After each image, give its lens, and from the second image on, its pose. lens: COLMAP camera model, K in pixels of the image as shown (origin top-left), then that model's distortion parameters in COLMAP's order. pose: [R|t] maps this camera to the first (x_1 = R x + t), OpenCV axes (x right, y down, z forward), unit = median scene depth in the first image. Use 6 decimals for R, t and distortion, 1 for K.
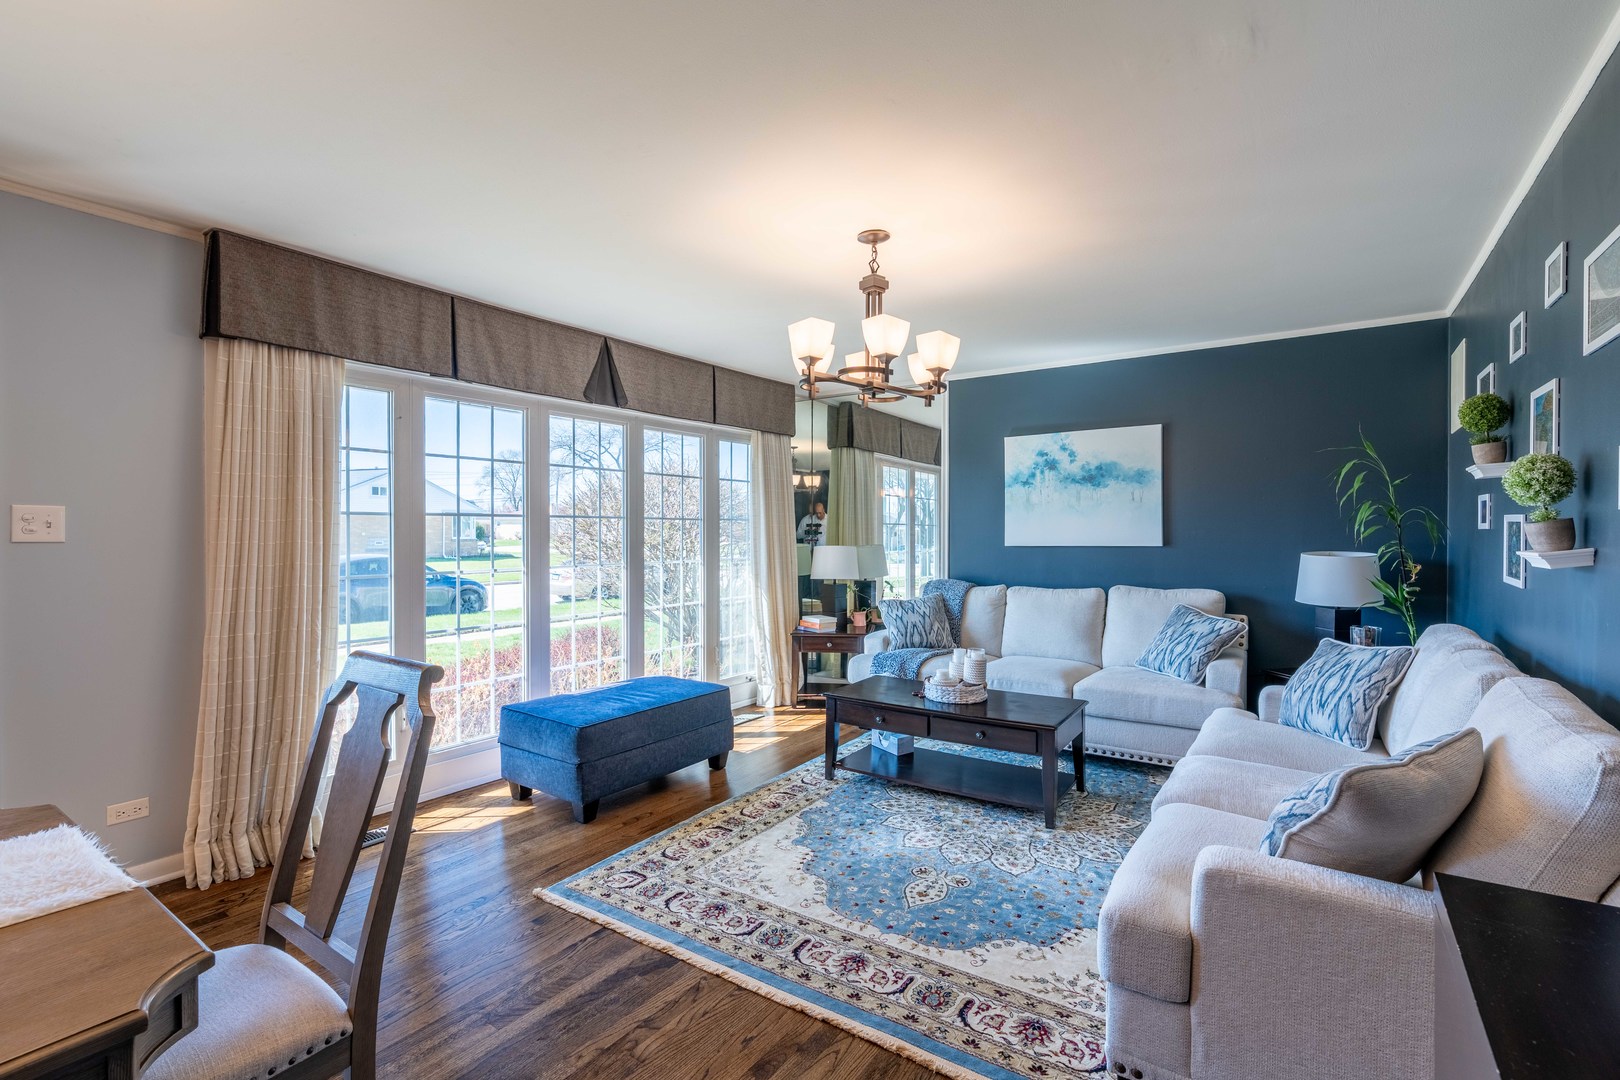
lens RADIAL K [[750.3, 0, 768.1], [0, 750.3, 540.8], [0, 0, 1]] dist [-0.001130, 0.000107]
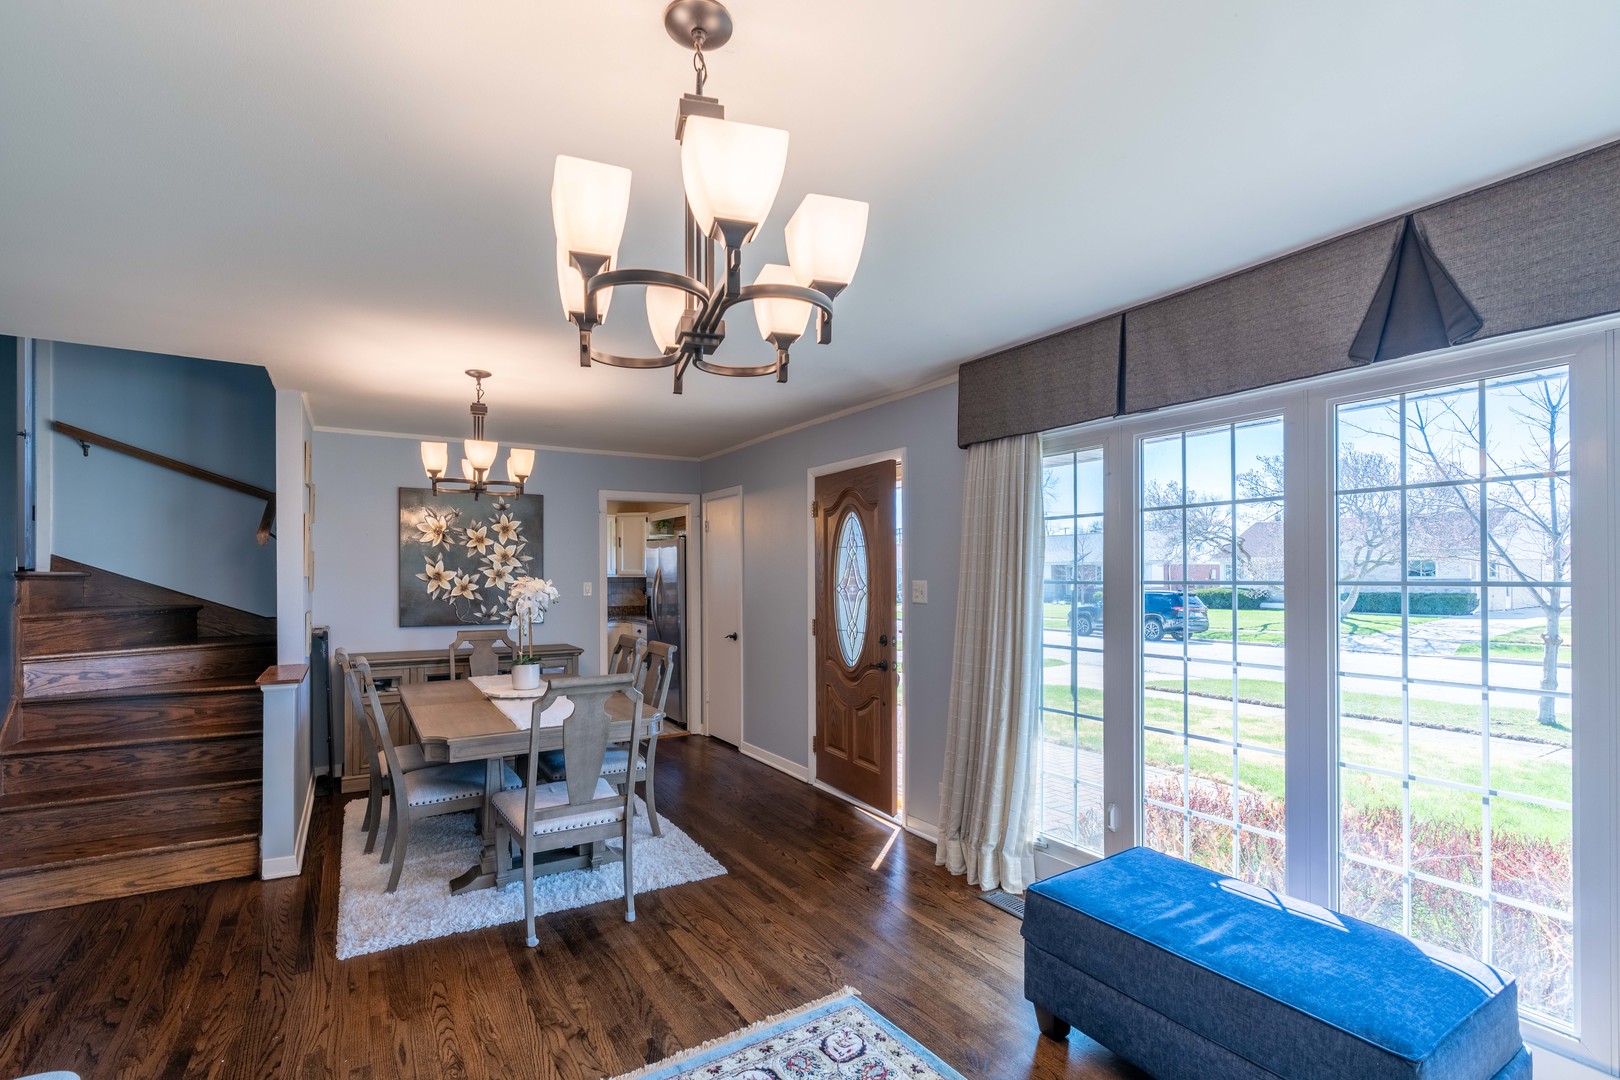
lens RADIAL K [[750.2, 0, 812.8], [0, 750.2, 572.2], [0, 0, 1]] dist [-0.001017, -0.000146]
pose [[-0.350585, -0.008884, -0.936489, 0.497605], [-0.011727, 0.999918, -0.005095, -0.043106], [0.936457, 0.009196, -0.350661, 1.075861]]
